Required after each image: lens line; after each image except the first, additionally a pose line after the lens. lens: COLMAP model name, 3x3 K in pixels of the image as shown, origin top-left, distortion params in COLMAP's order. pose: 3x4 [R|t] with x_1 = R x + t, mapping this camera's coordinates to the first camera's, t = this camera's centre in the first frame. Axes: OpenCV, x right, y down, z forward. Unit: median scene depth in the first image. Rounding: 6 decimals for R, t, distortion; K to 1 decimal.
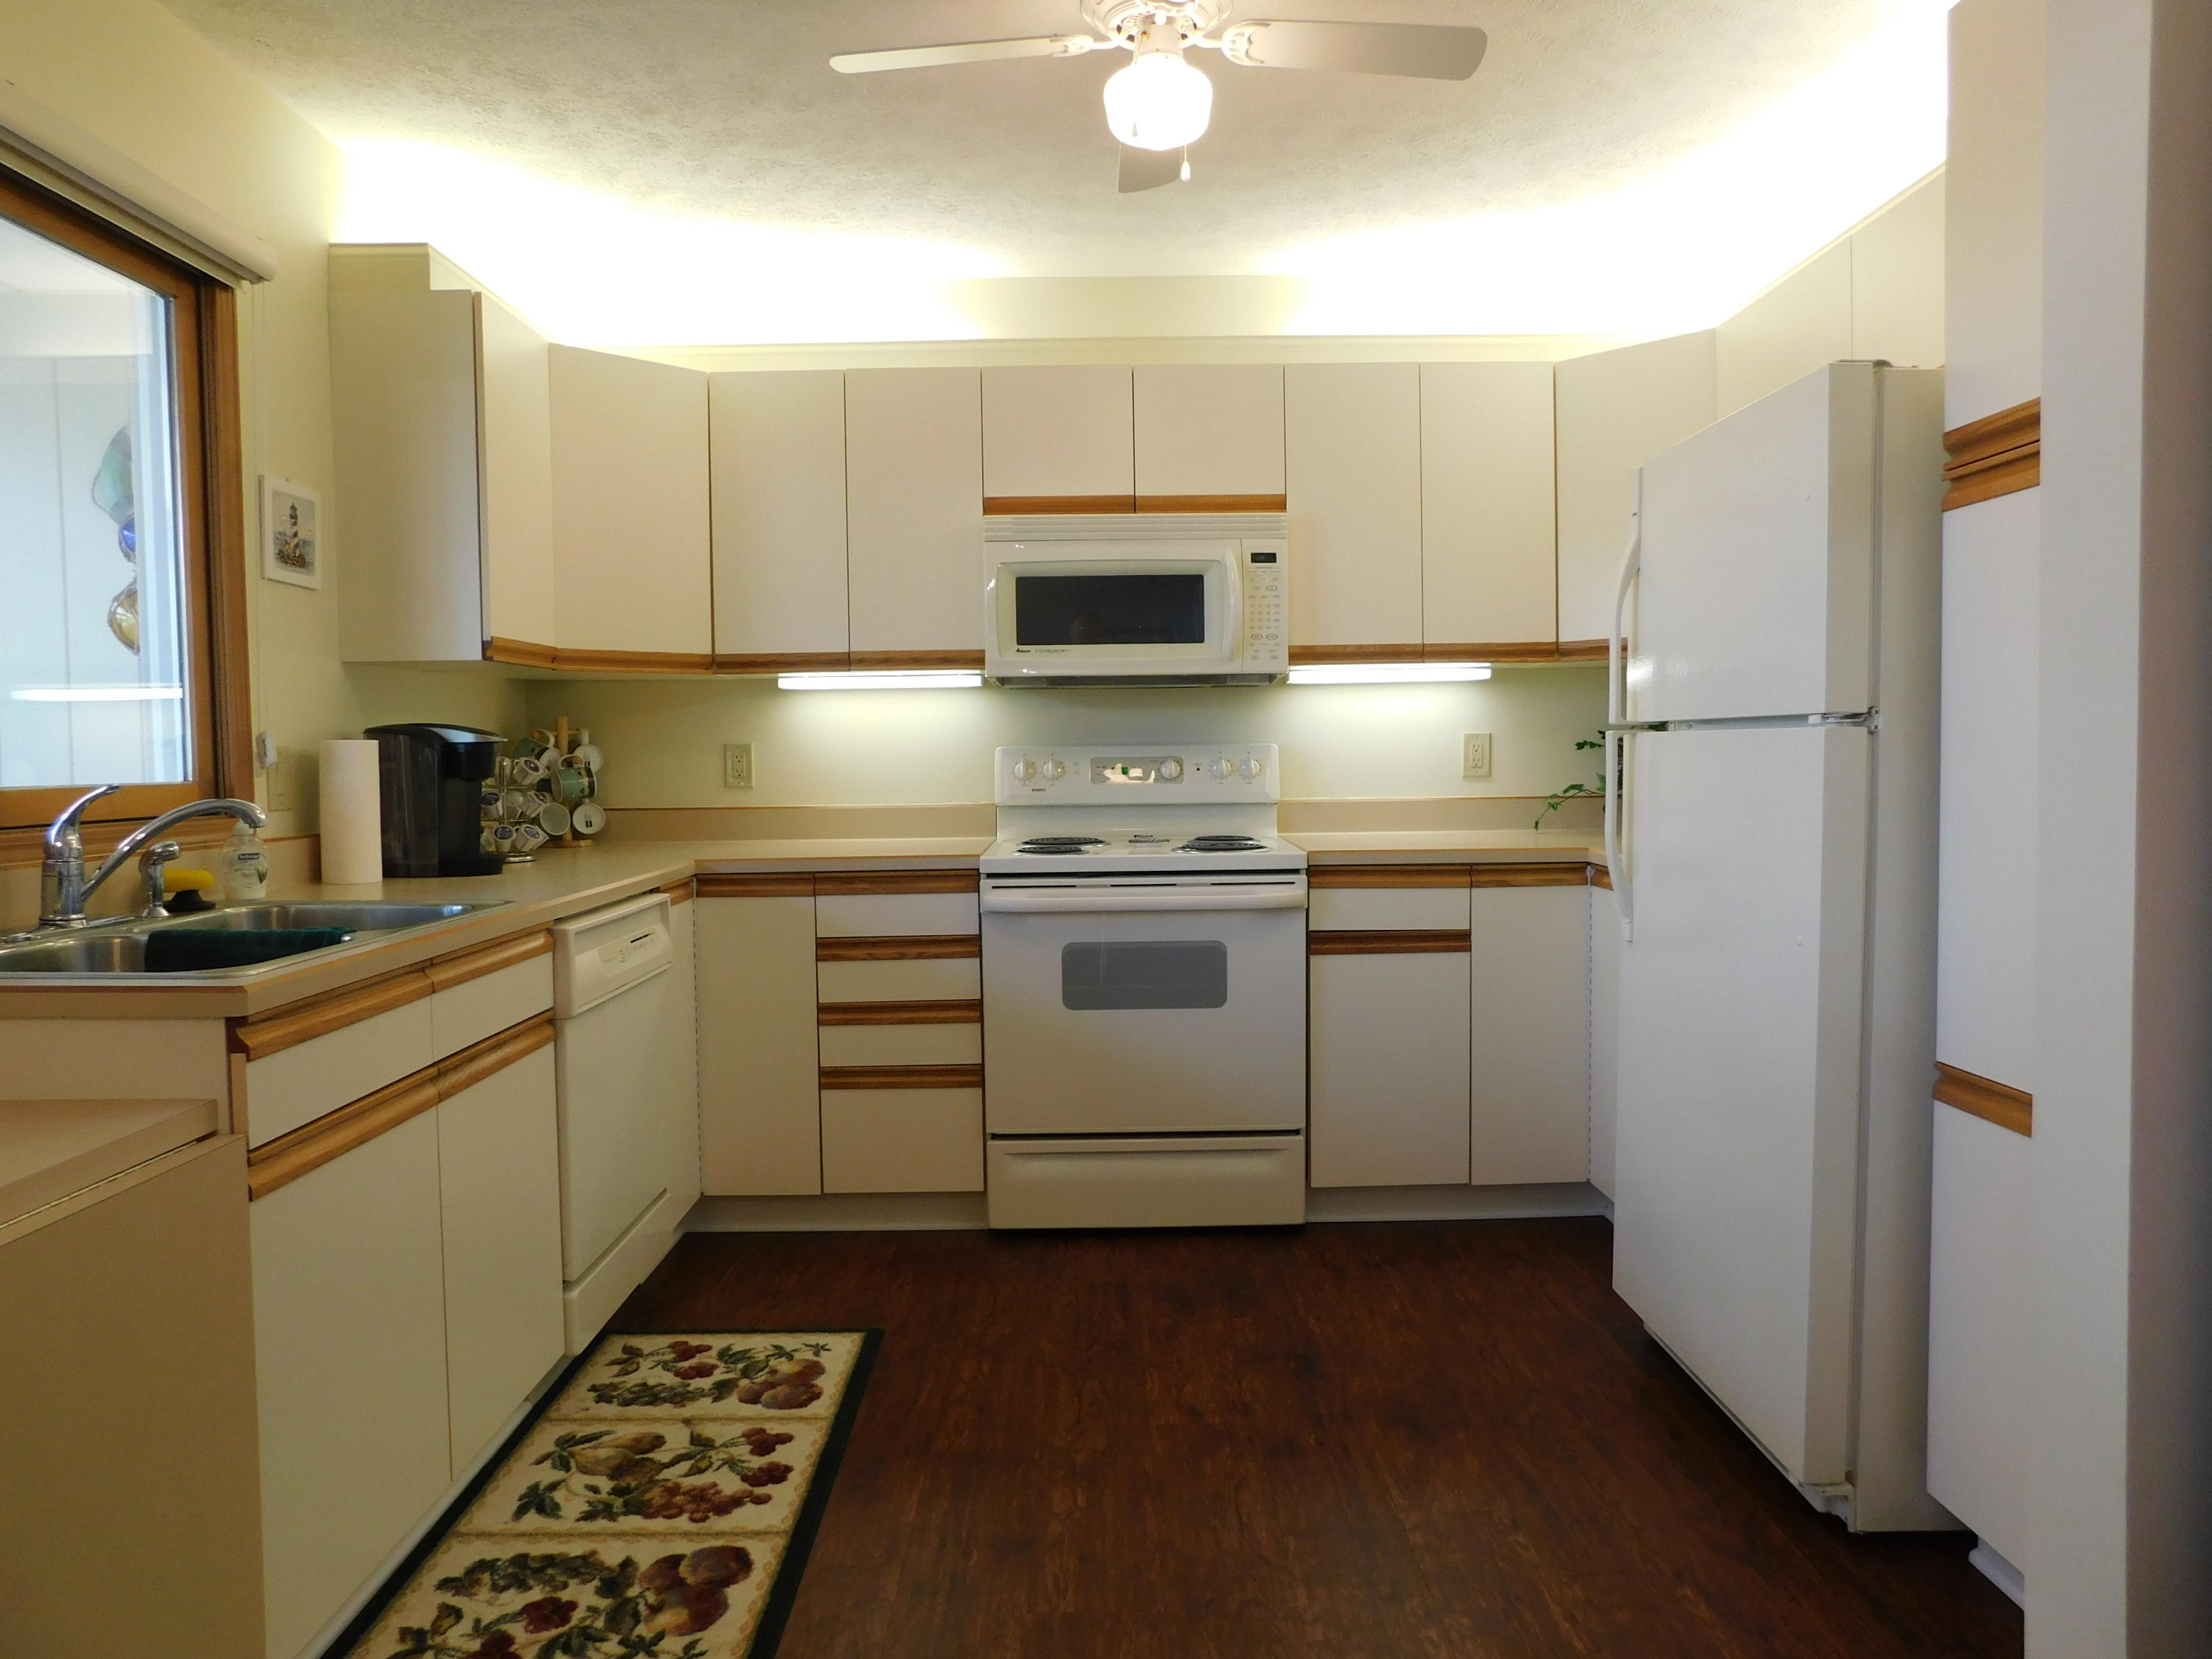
lens RADIAL K [[1472.9, 0, 1108.3], [0, 1472.9, 824.6], [0, 0, 1]] dist [-0.054221, 0.043839]
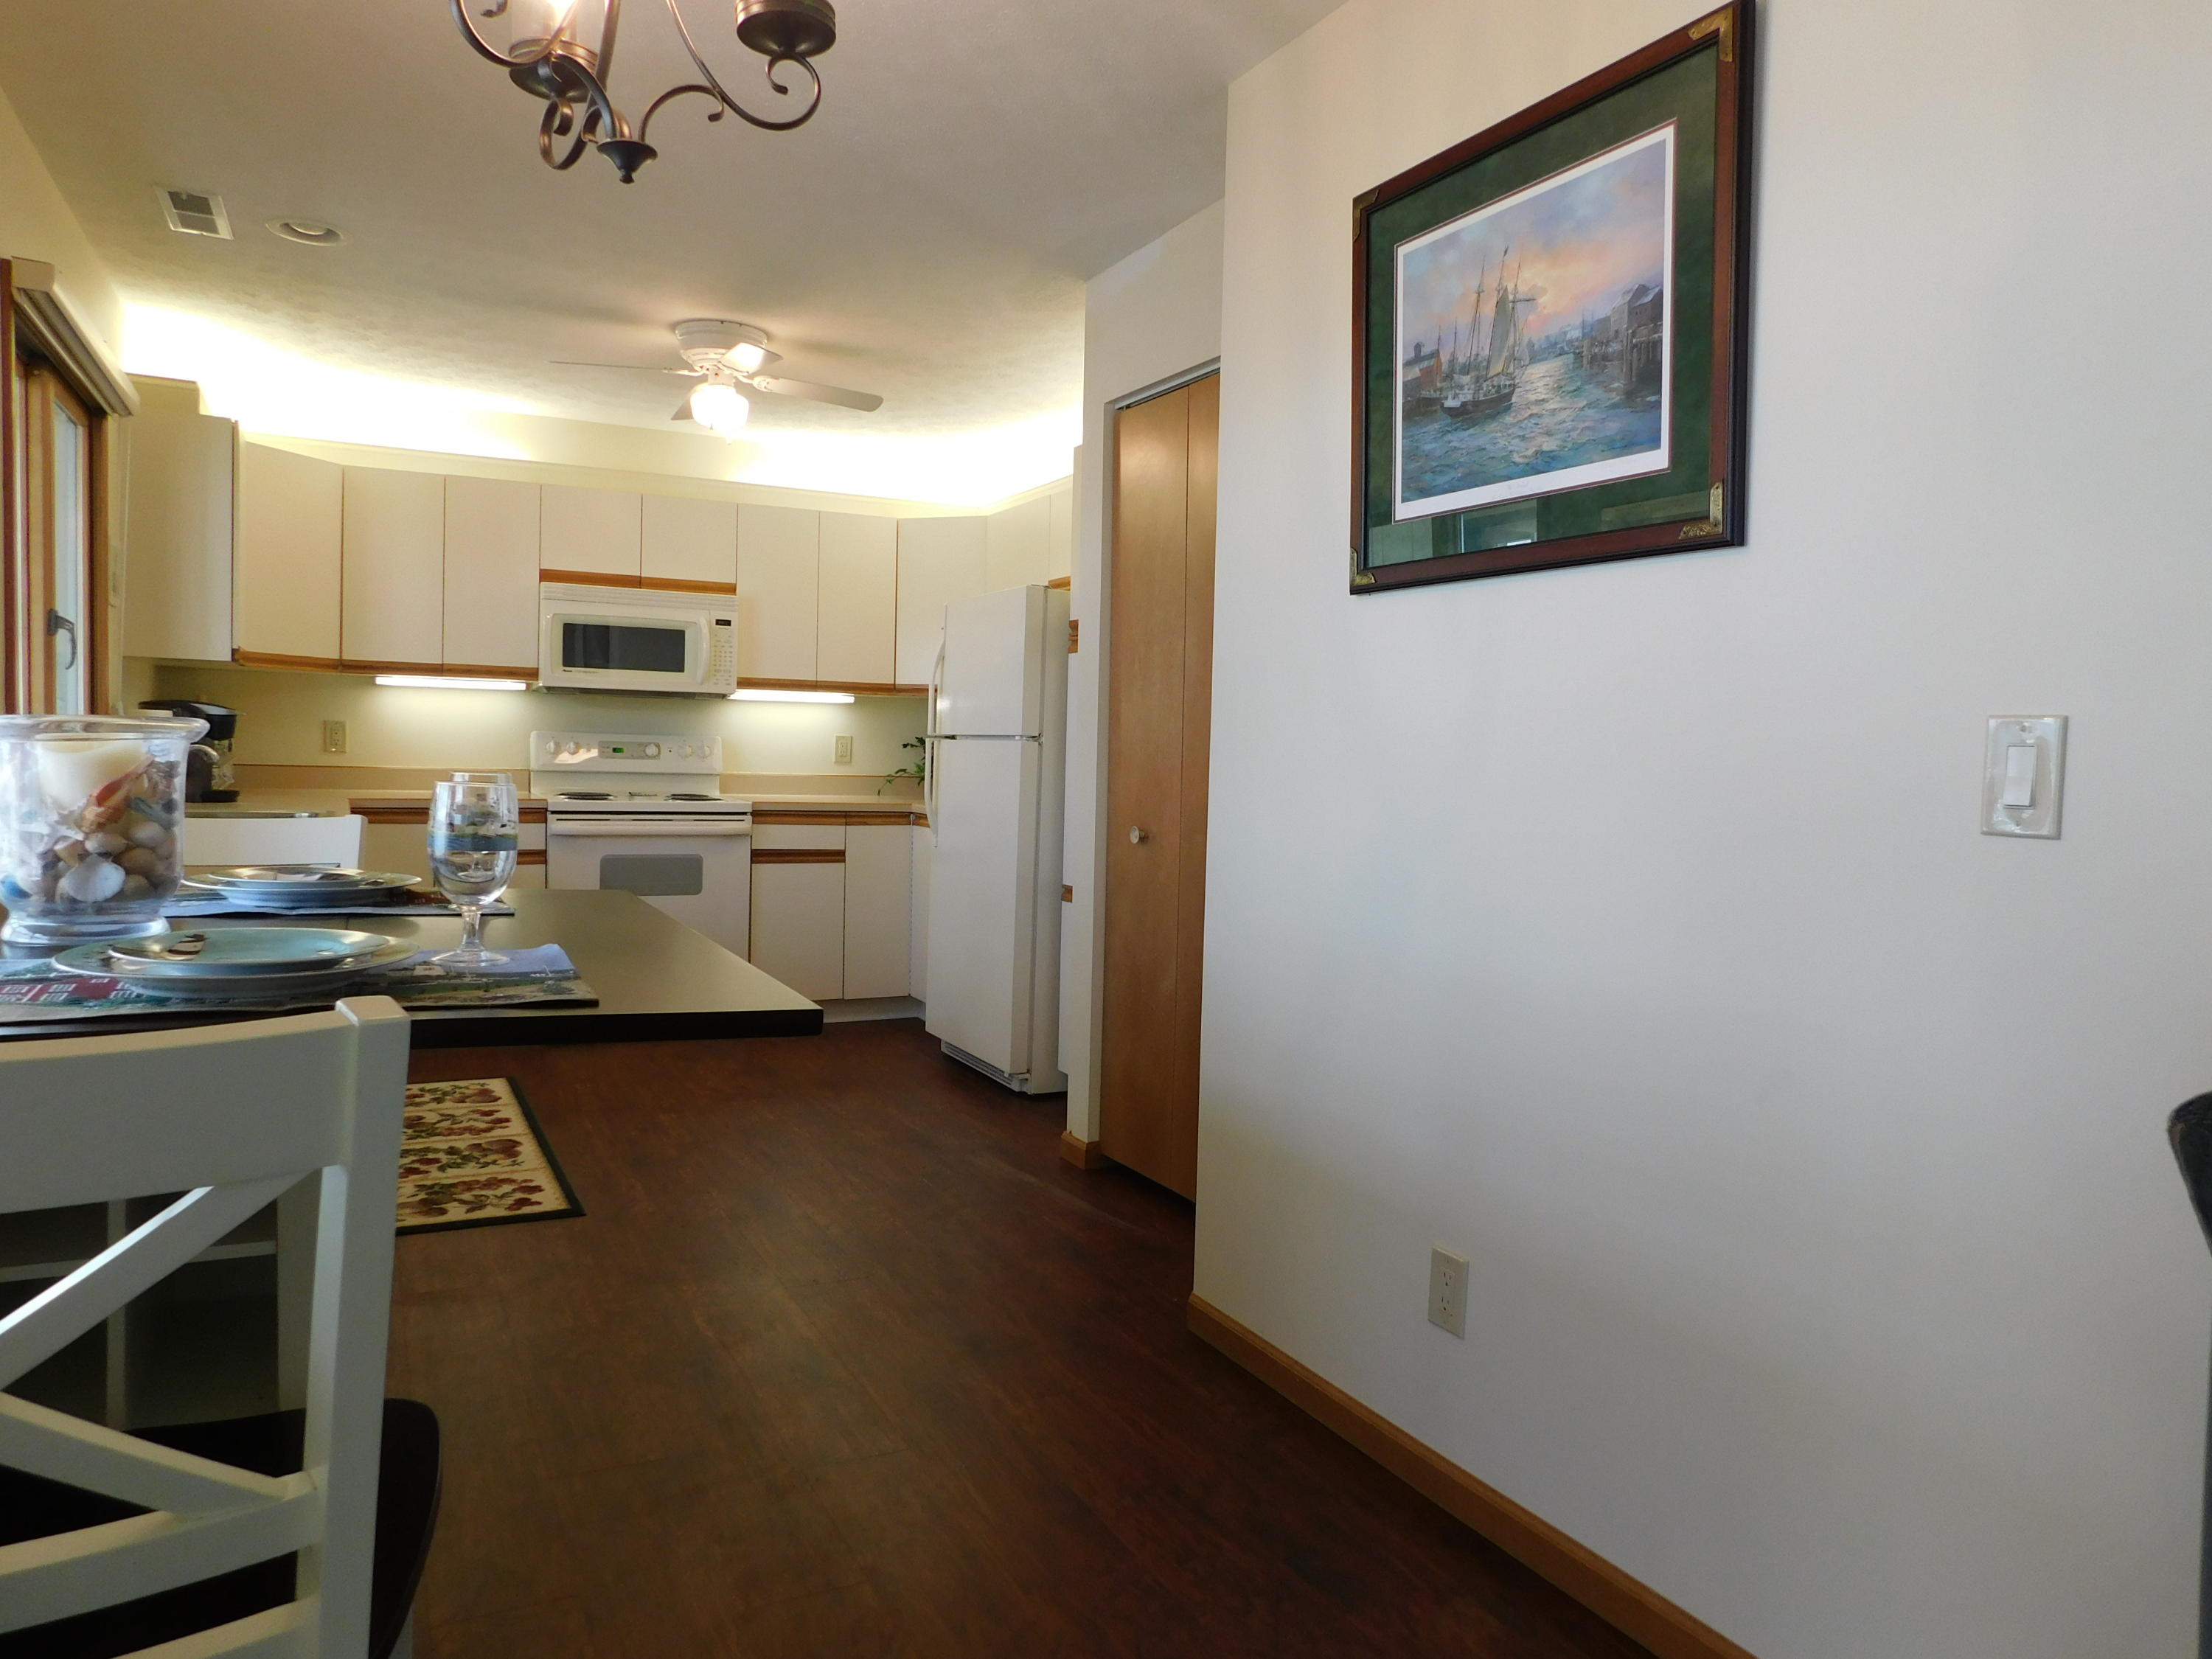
lens RADIAL K [[1472.9, 0, 1112.1], [0, 1472.9, 829.6], [0, 0, 1]] dist [-0.054221, 0.043839]
pose [[0.888166, 0.013764, 0.459317, -0.262834], [-0.016633, 0.999859, 0.002200, 0.038206], [-0.459222, -0.009593, 0.888270, -0.663518]]
